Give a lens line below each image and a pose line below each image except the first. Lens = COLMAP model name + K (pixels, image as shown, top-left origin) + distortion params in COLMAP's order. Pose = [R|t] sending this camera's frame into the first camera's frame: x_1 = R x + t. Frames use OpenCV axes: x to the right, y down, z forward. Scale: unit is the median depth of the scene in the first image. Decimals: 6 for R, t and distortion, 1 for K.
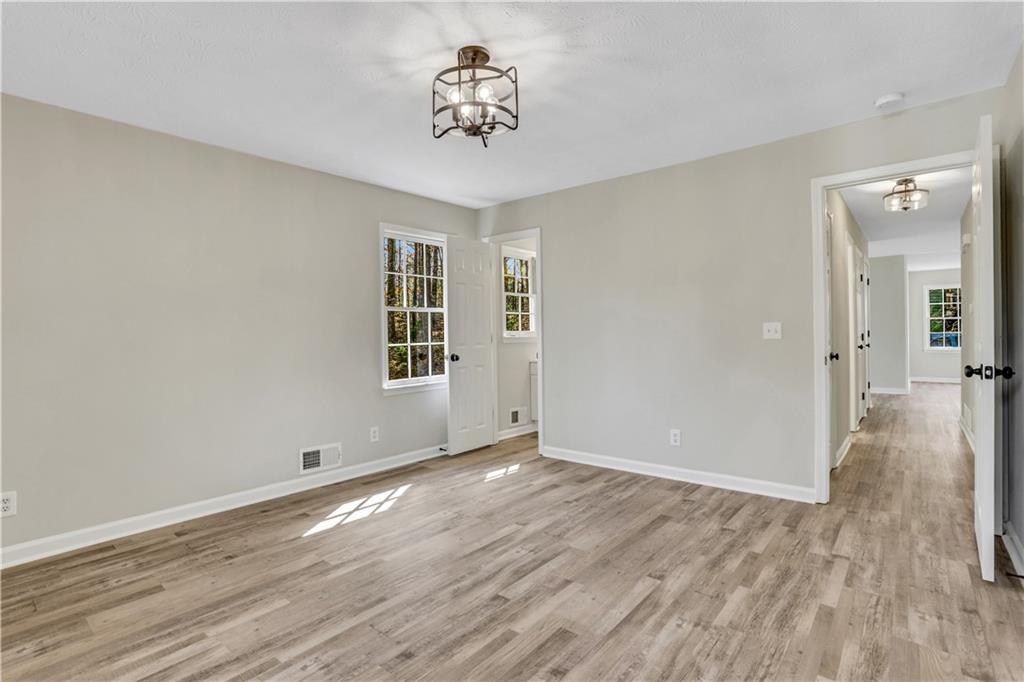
lens RADIAL K [[494.3, 0, 514.5], [0, 494.3, 339.5], [0, 0, 1]] dist [-0.062364, 0.017897]
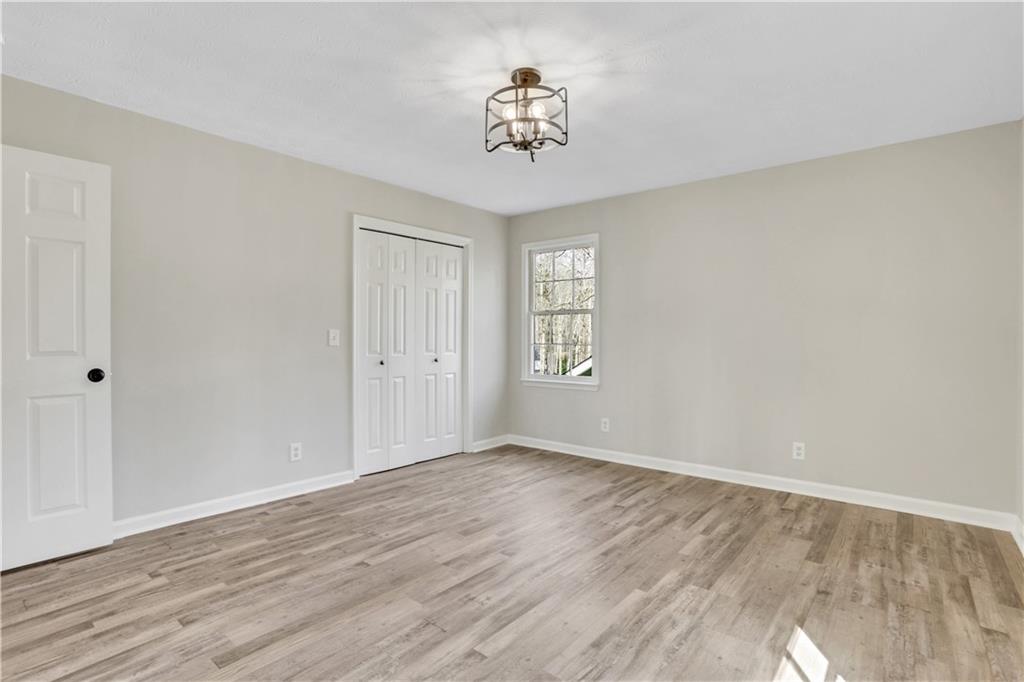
lens RADIAL K [[494.3, 0, 512.7], [0, 494.3, 339.4], [0, 0, 1]] dist [-0.062364, 0.017897]
pose [[-0.999907, 0.013607, 0.001069, -0.041300], [0.013619, 0.999842, 0.011422, -0.015899], [-0.000913, 0.011436, -0.999934, 1.816595]]
